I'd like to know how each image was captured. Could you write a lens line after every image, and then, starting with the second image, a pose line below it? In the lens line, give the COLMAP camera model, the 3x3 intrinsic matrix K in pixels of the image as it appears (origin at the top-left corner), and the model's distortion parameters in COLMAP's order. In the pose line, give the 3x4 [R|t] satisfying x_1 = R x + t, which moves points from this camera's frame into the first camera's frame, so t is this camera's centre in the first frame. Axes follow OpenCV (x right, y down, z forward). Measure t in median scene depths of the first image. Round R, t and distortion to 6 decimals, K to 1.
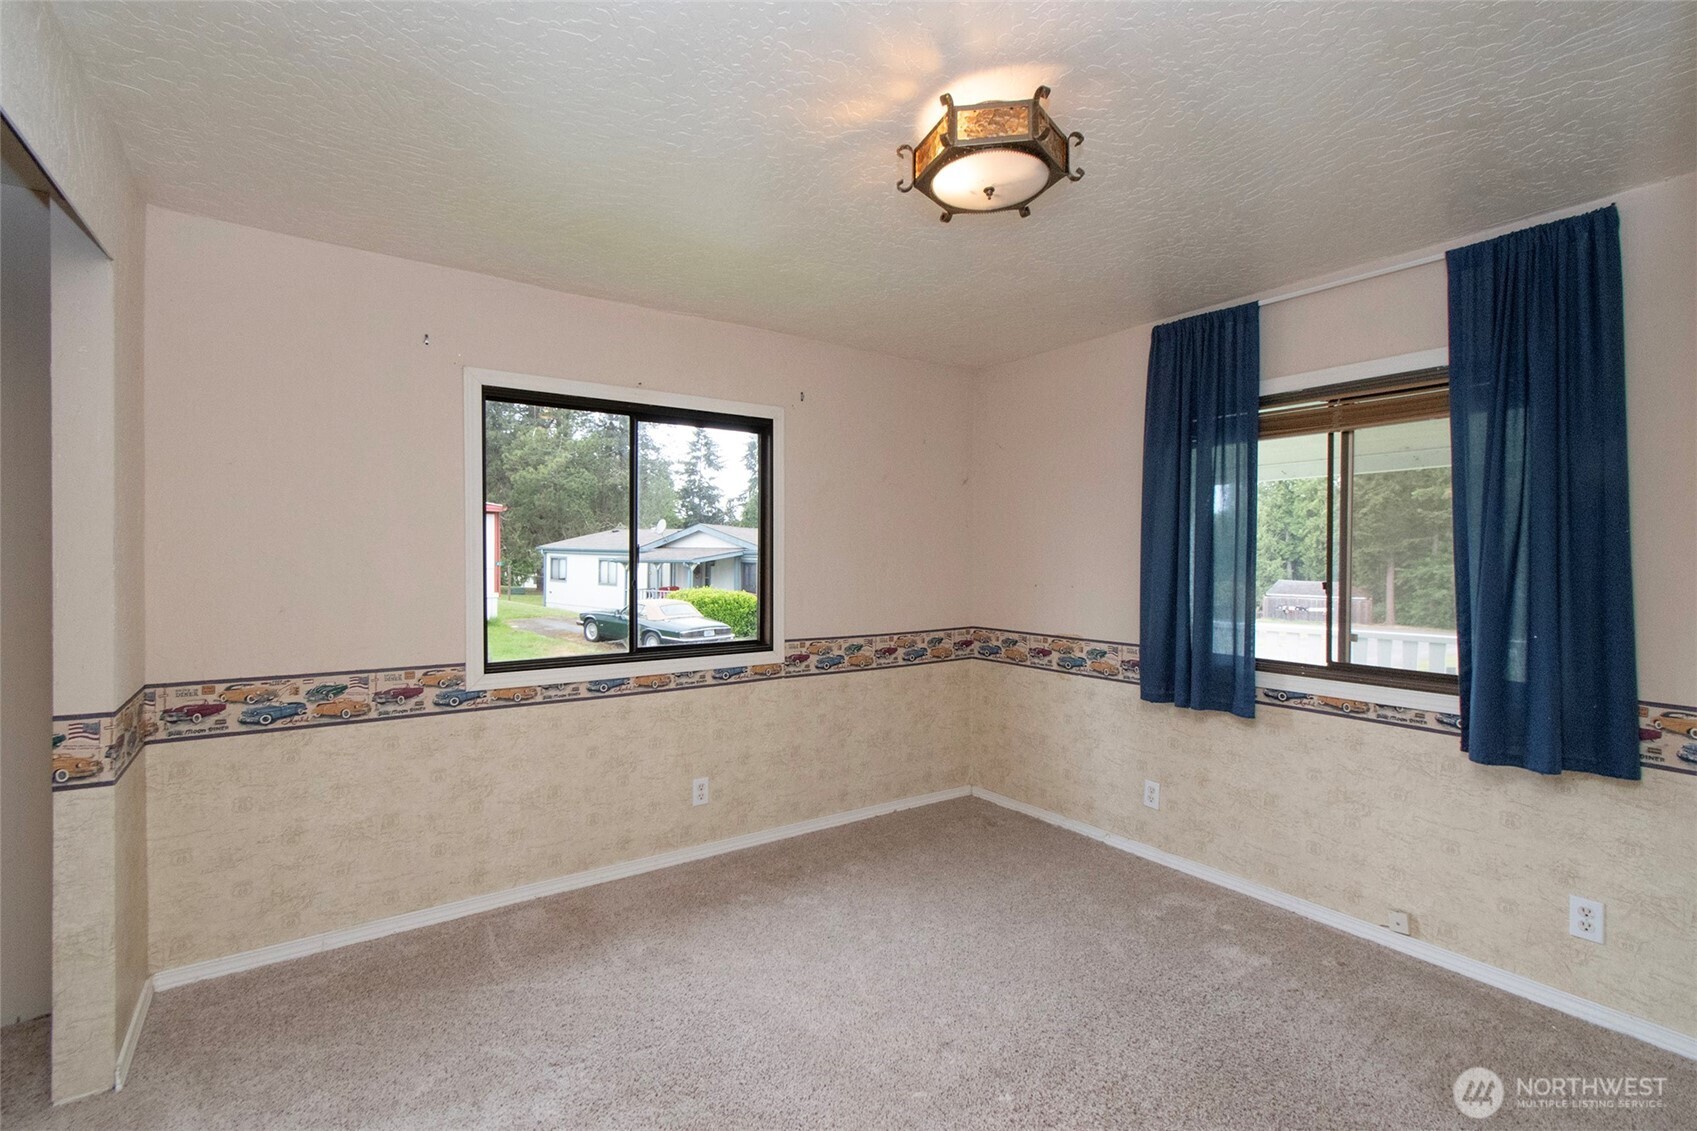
lens RADIAL K [[764.8, 0, 872.1], [0, 764.8, 572.2], [0, 0, 1]] dist [0.005126, -0.000019]
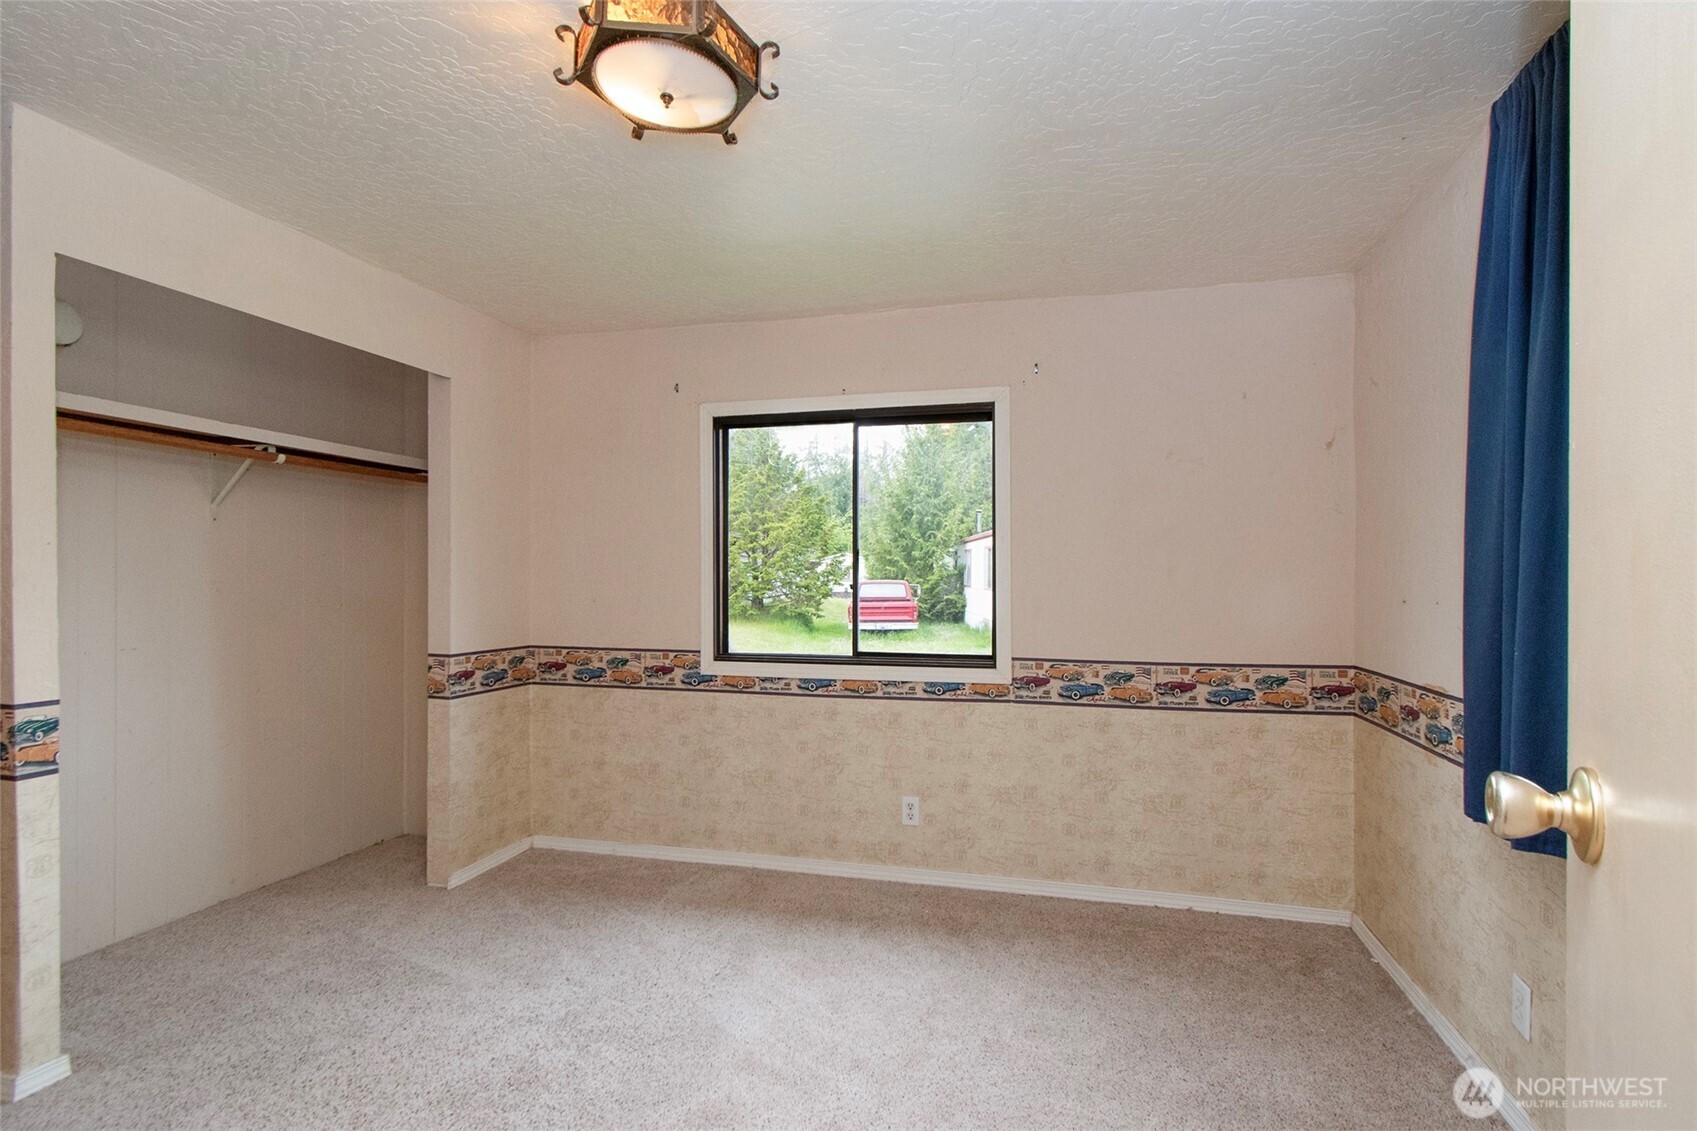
lens RADIAL K [[764.8, 0, 847.3], [0, 764.8, 561.5], [0, 0, 1]] dist [0.005126, -0.000019]
pose [[0.655777, -0.004581, -0.754941, 0.450153], [-0.010027, 0.999841, -0.014777, -0.004624], [0.754888, 0.017260, 0.655627, 0.331627]]
